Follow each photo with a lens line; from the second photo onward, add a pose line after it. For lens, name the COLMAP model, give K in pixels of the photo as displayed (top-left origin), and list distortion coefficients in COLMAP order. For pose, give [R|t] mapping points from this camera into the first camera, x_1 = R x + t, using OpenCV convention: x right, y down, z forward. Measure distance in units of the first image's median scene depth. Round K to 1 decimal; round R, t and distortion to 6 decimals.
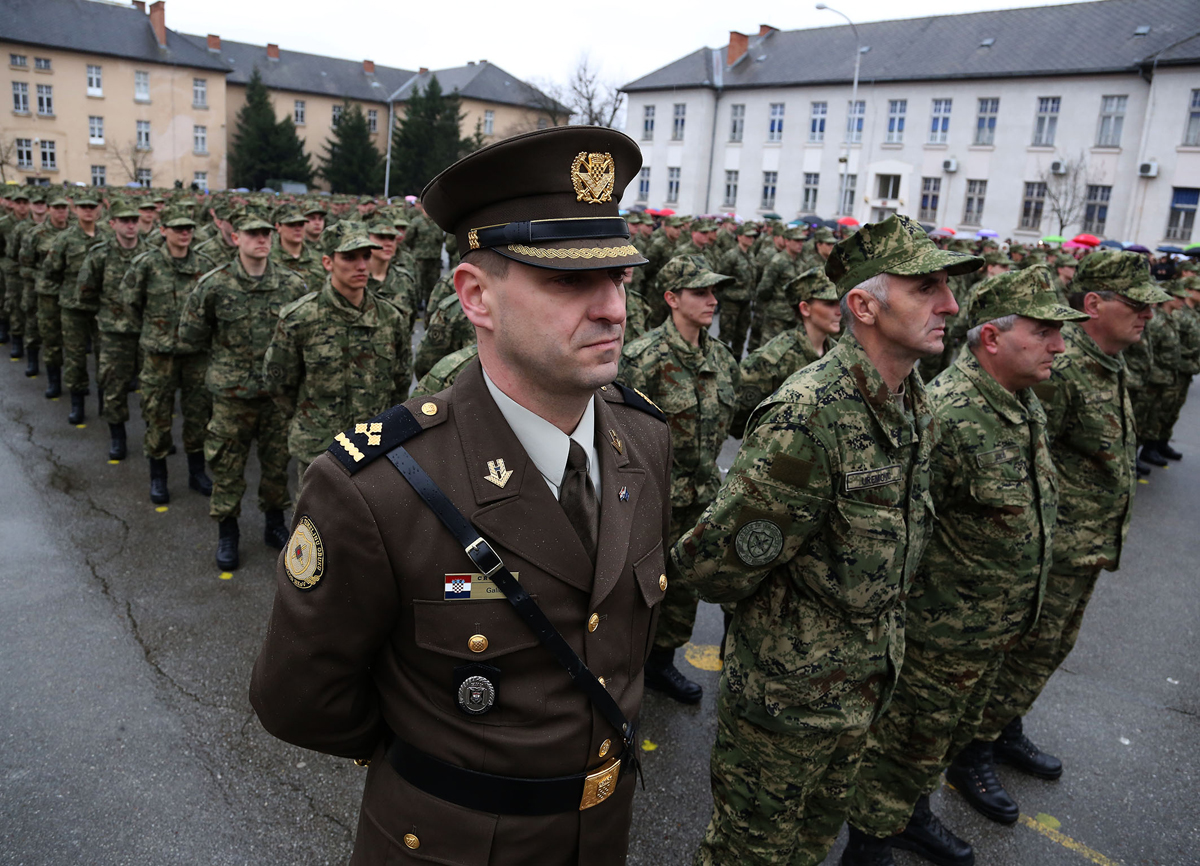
lens RADIAL K [[883.7, 0, 600.0], [0, 883.7, 433.0], [0, 0, 1]] dist [-0.121327, 0.057684]
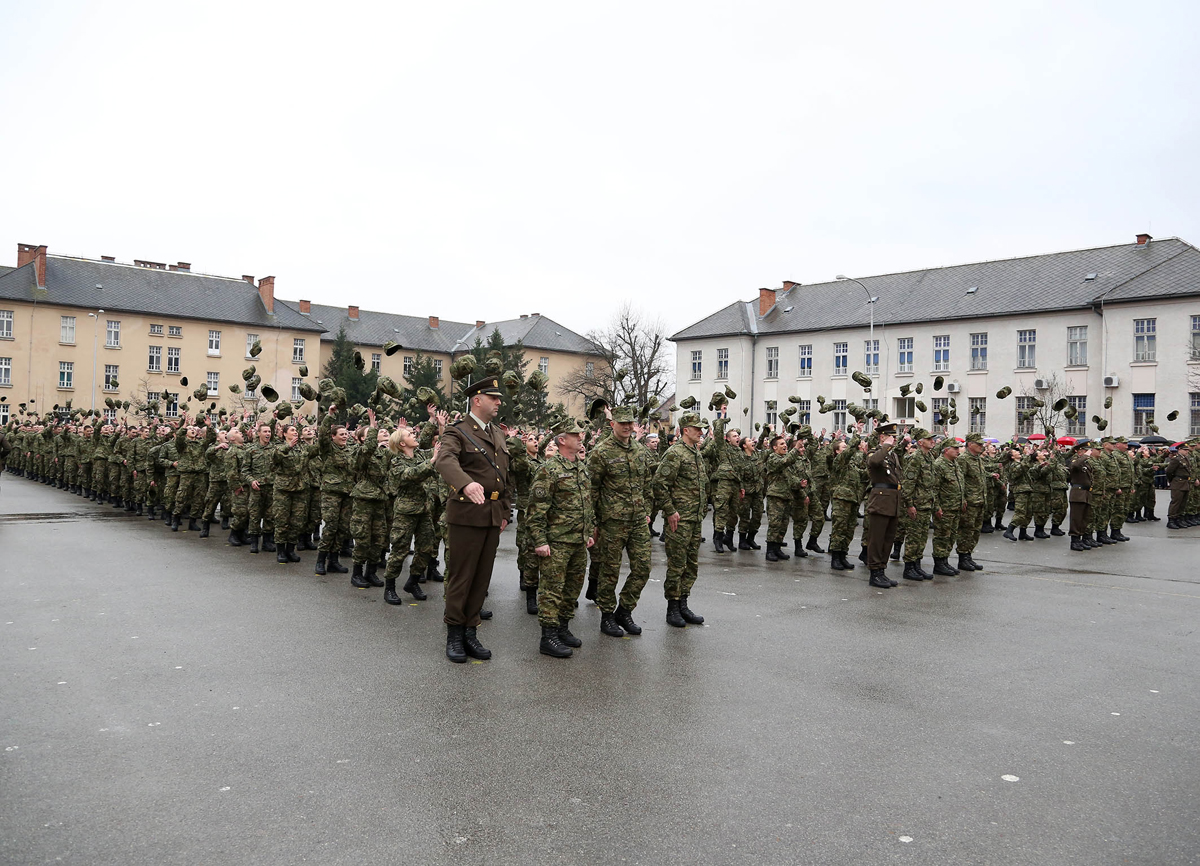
lens RADIAL K [[883.7, 0, 600.0], [0, 883.7, 433.0], [0, 0, 1]] dist [-0.121327, 0.057684]
pose [[0.998858, -0.041798, -0.023148, -0.052099], [0.034494, 0.966074, -0.255952, 0.036821], [0.033061, 0.254861, 0.966412, -0.144145]]
